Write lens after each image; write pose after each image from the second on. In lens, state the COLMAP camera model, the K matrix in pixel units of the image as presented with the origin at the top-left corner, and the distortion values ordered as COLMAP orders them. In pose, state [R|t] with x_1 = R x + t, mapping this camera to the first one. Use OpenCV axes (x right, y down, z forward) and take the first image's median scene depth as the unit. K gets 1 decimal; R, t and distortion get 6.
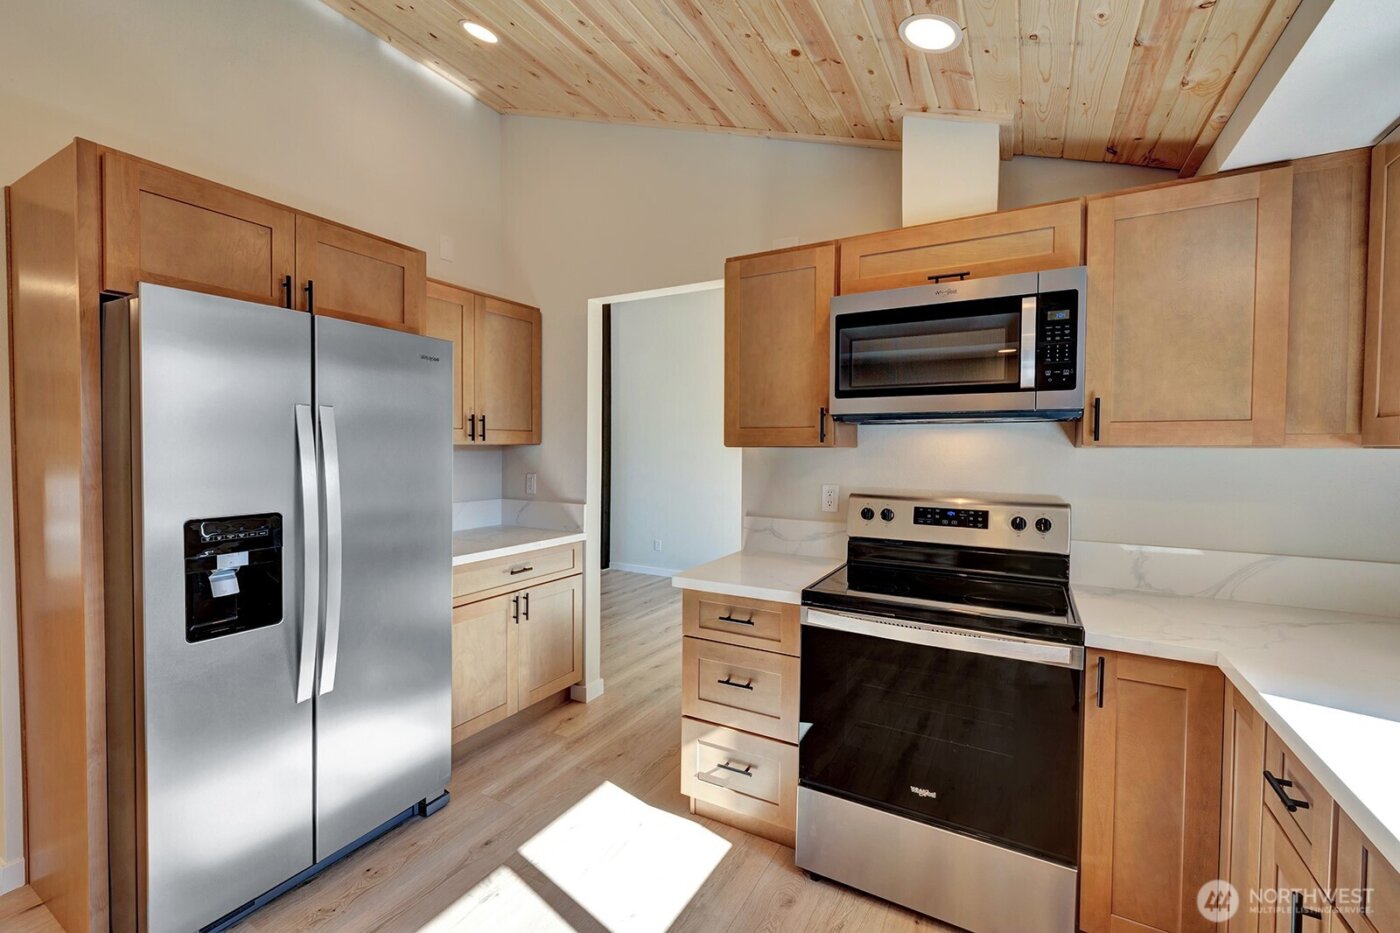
lens RADIAL K [[594.3, 0, 699.9], [0, 594.3, 462.2], [0, 0, 1]] dist [-0.009097, 0.000142]
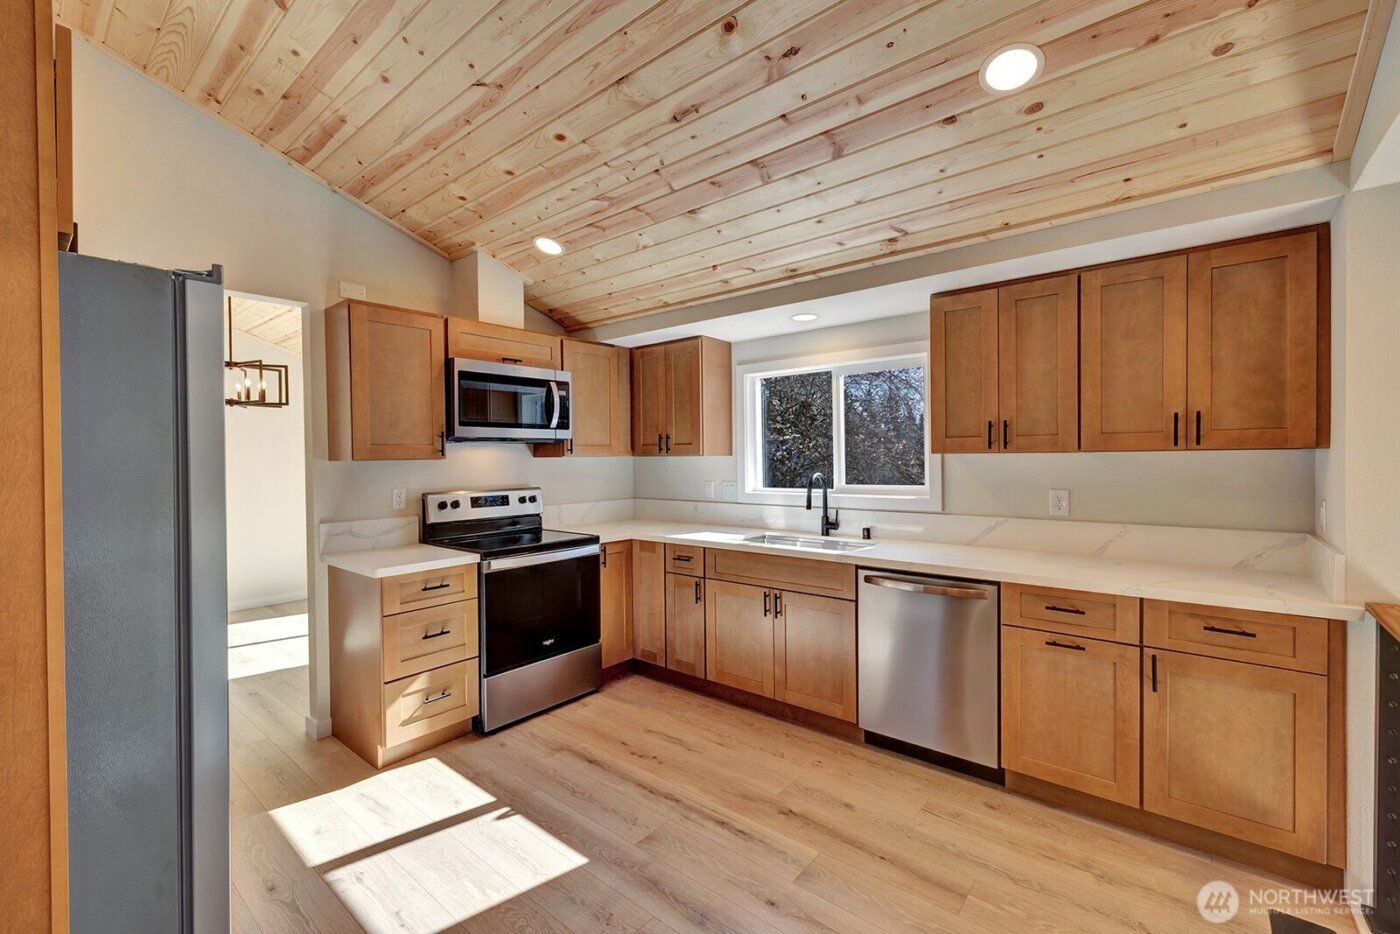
lens RADIAL K [[594.3, 0, 697.5], [0, 594.3, 461.6], [0, 0, 1]] dist [-0.009097, 0.000142]
pose [[0.172084, -0.016020, 0.984952, -1.164490], [0.037604, 0.999246, 0.009683, -0.011209], [-0.984364, 0.035372, 0.172556, 0.161509]]
